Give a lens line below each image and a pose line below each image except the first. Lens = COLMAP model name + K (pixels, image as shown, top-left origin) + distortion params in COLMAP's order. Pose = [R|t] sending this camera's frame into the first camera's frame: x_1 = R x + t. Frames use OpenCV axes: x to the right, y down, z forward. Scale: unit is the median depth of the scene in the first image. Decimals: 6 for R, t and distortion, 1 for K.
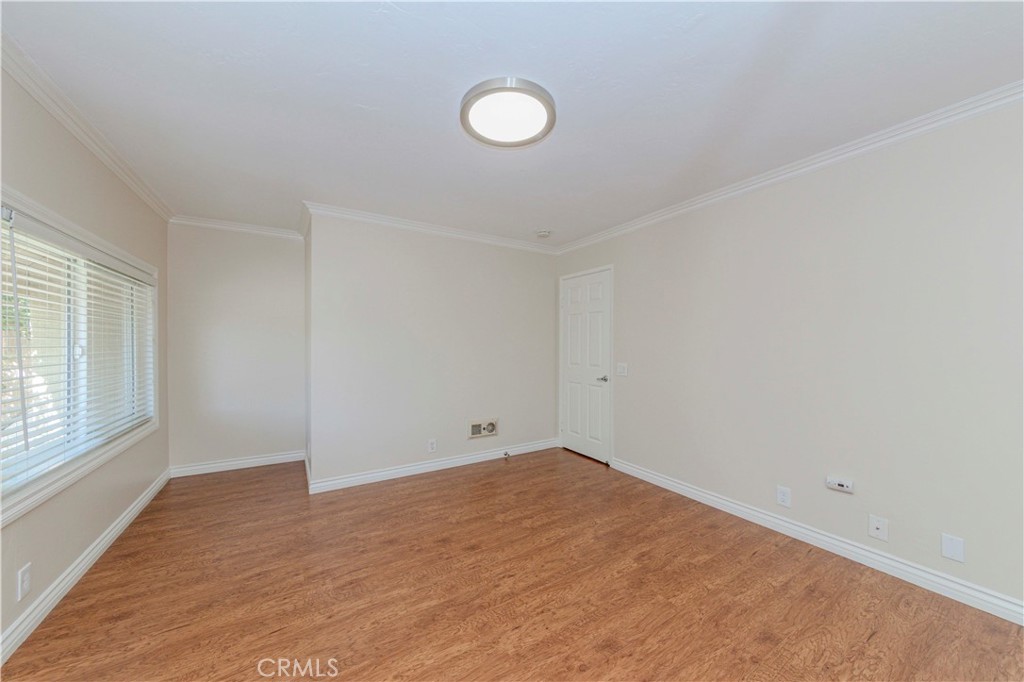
lens RADIAL K [[364.6, 0, 513.7], [0, 364.6, 345.3], [0, 0, 1]] dist [-0.006506, -0.001043]
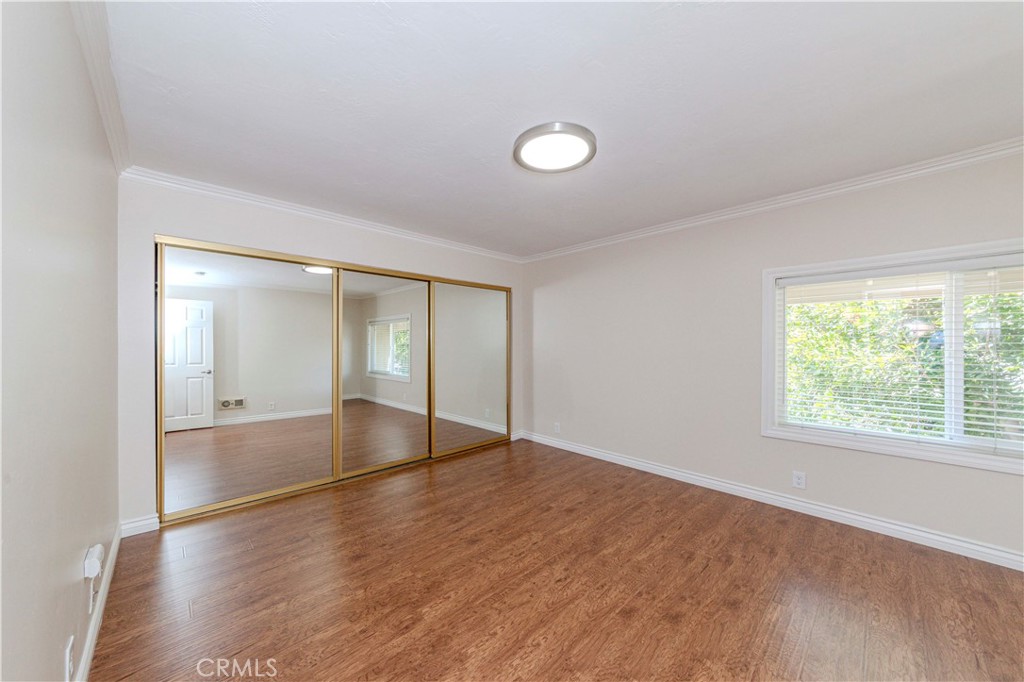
lens RADIAL K [[364.6, 0, 511.8], [0, 364.6, 344.3], [0, 0, 1]] dist [-0.006506, -0.001043]
pose [[-0.976534, -0.004699, -0.215311, 0.349897], [-0.005043, 0.999987, 0.001048, -0.011115], [0.215303, 0.002109, -0.976545, 2.022569]]
